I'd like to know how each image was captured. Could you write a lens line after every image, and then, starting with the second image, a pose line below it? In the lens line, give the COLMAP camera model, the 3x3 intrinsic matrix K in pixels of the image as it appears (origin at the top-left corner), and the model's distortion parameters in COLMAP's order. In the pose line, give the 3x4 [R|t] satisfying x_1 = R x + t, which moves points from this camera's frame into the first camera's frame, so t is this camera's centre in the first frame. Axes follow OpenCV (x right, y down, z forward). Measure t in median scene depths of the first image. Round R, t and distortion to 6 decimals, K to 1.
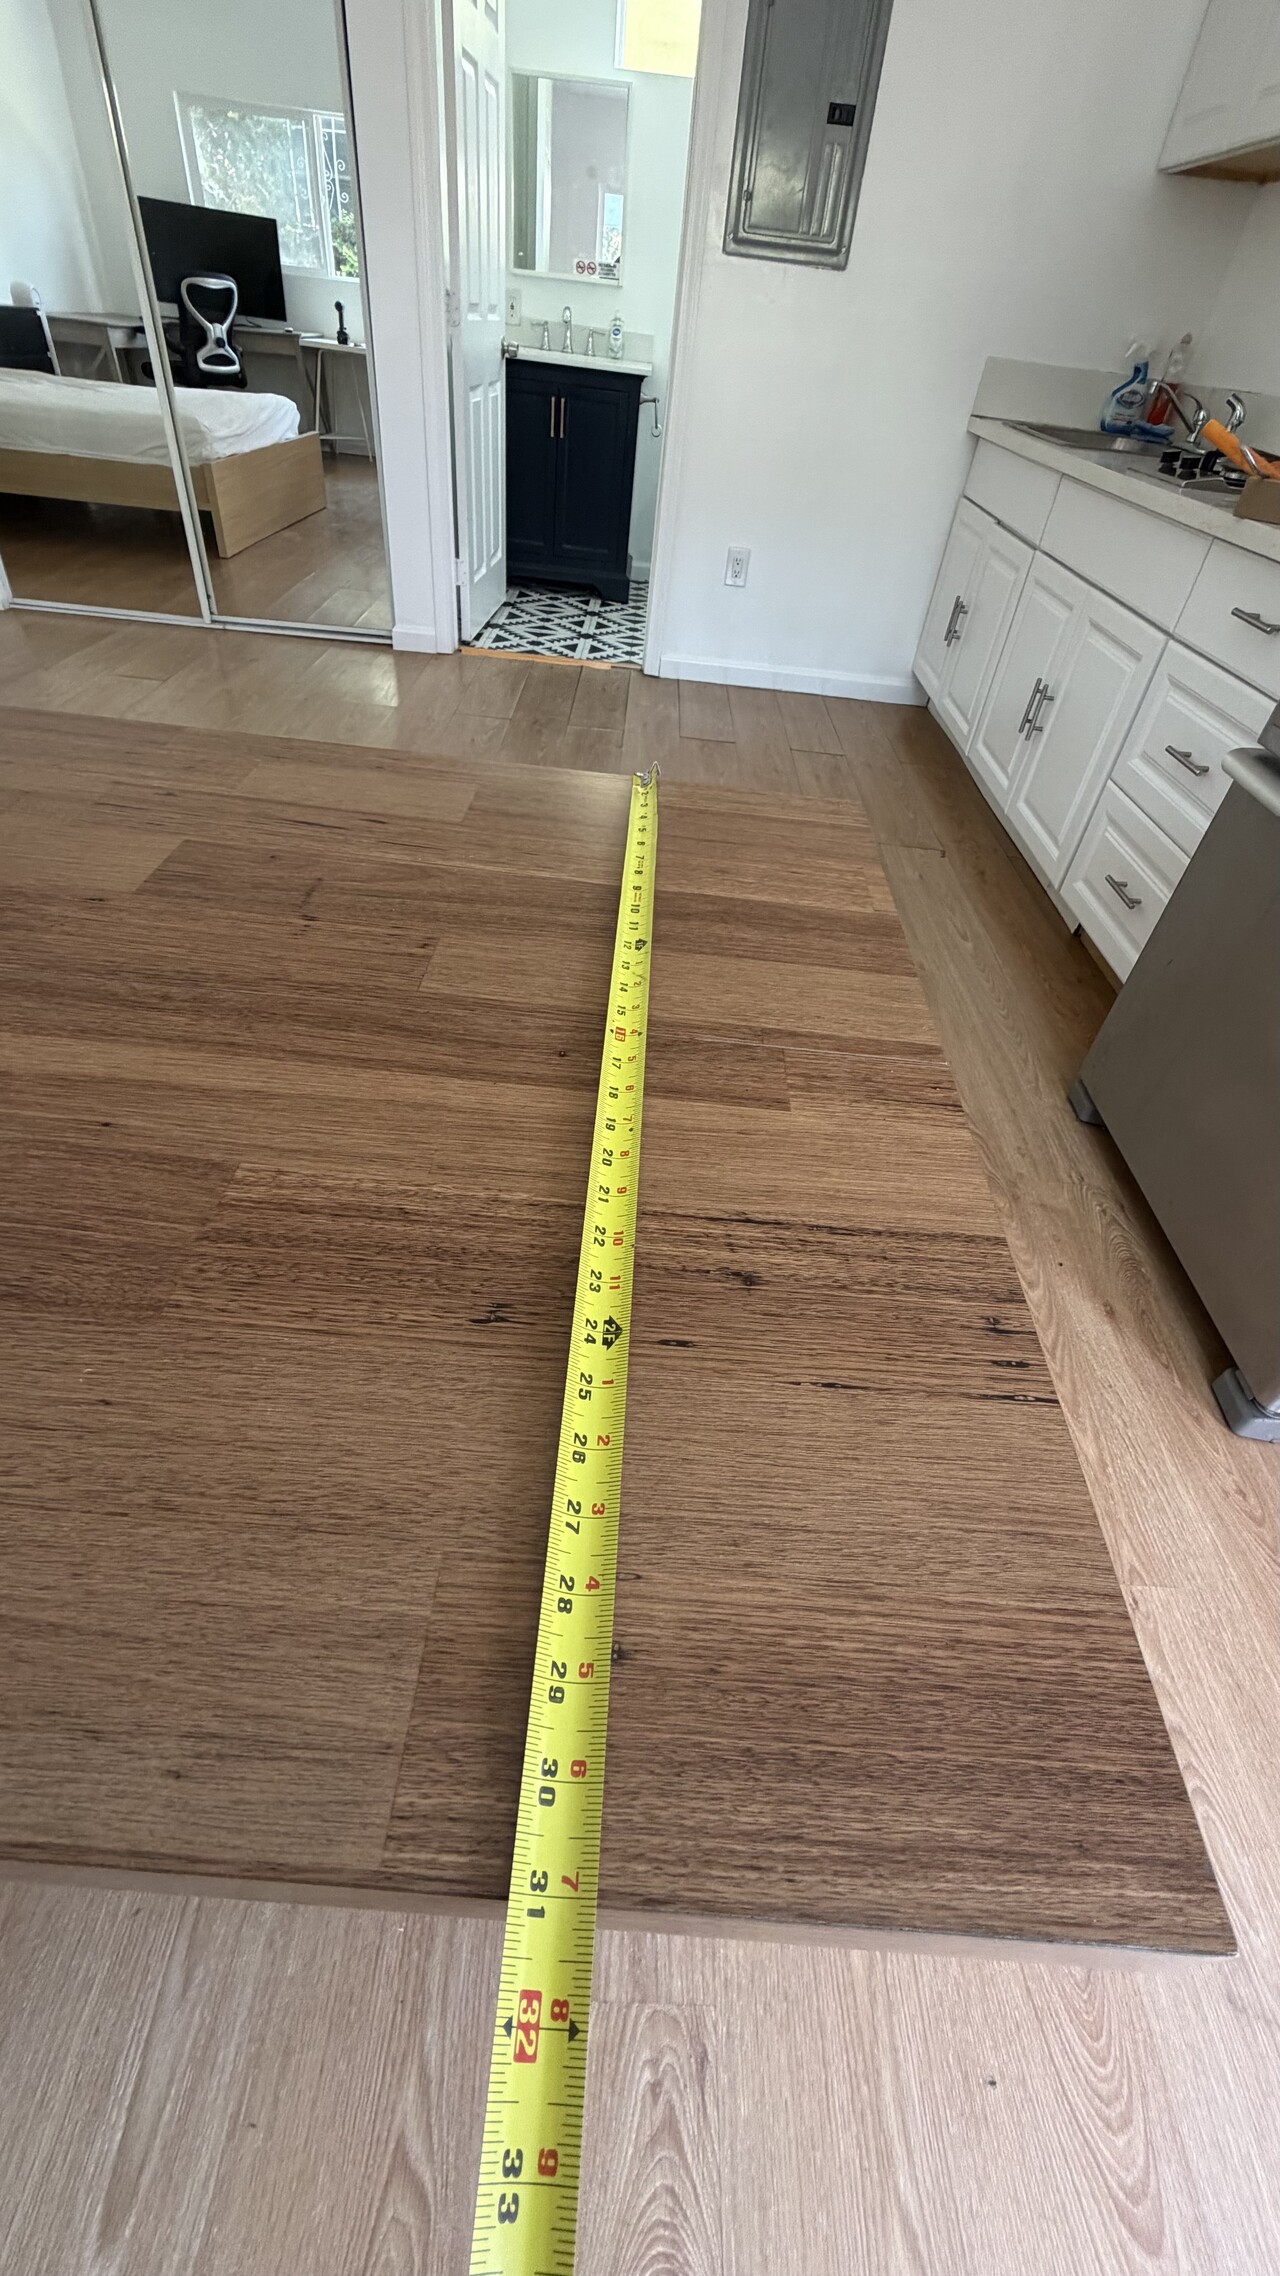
lens RADIAL K [[906.9, 0, 640.1], [0, 906.9, 1130.3], [0, 0, 1]] dist [-0.000511, -0.000136]
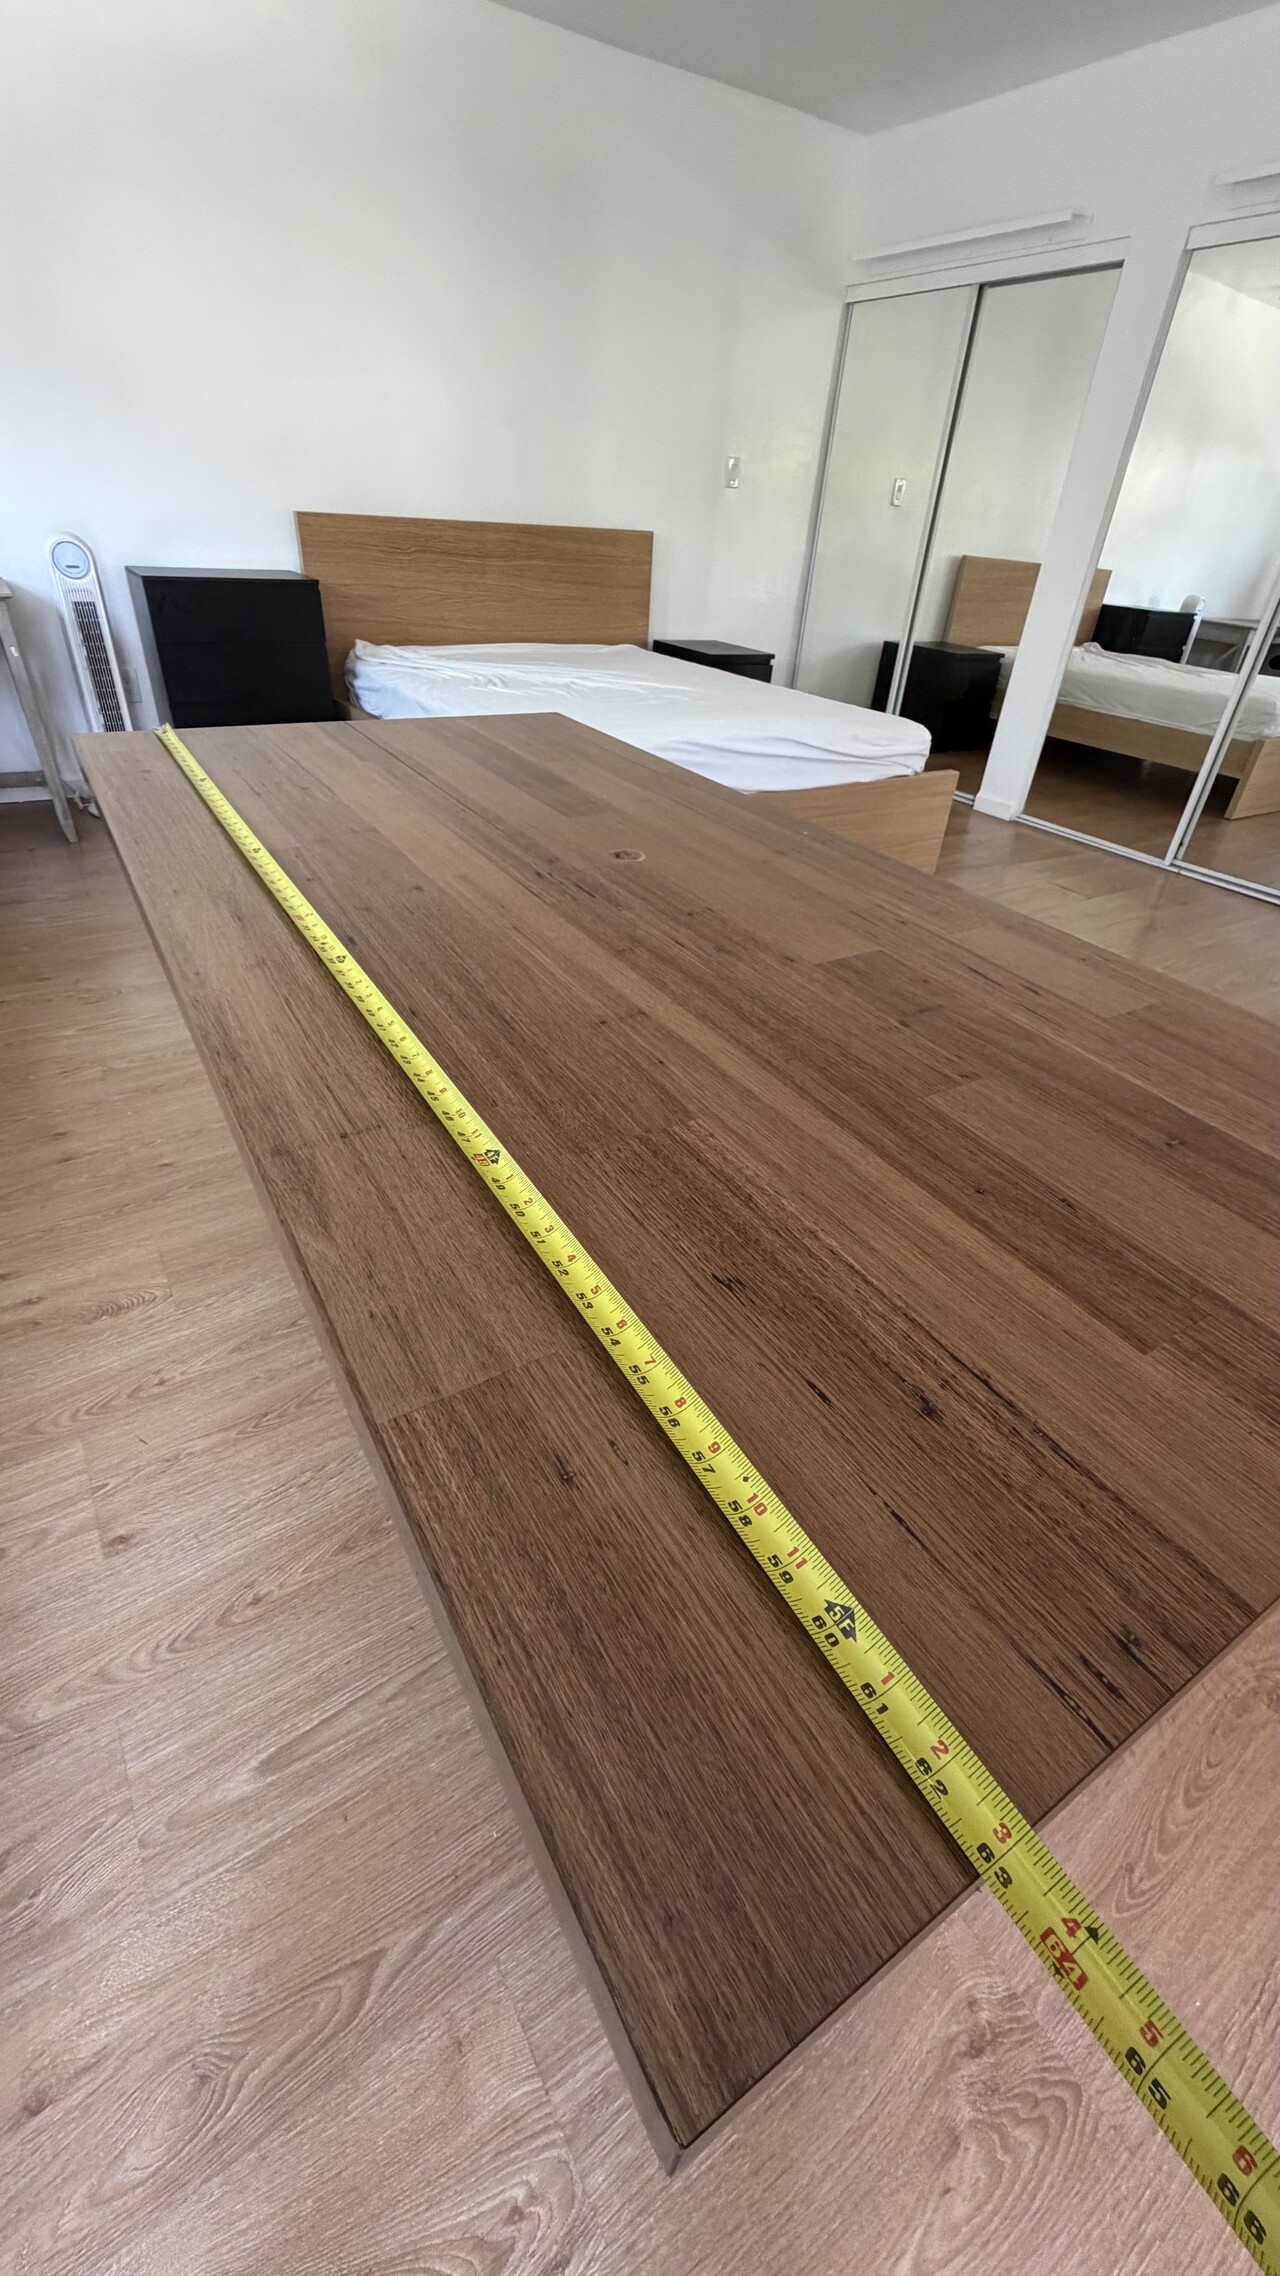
lens RADIAL K [[906.9, 0, 640.1], [0, 906.9, 1130.3], [0, 0, 1]] dist [-0.000511, -0.000136]
pose [[0.565986, 0.419896, -0.709470, 0.491226], [-0.564824, 0.824368, 0.037303, 0.050090], [0.600528, 0.379613, 0.703748, -0.009217]]
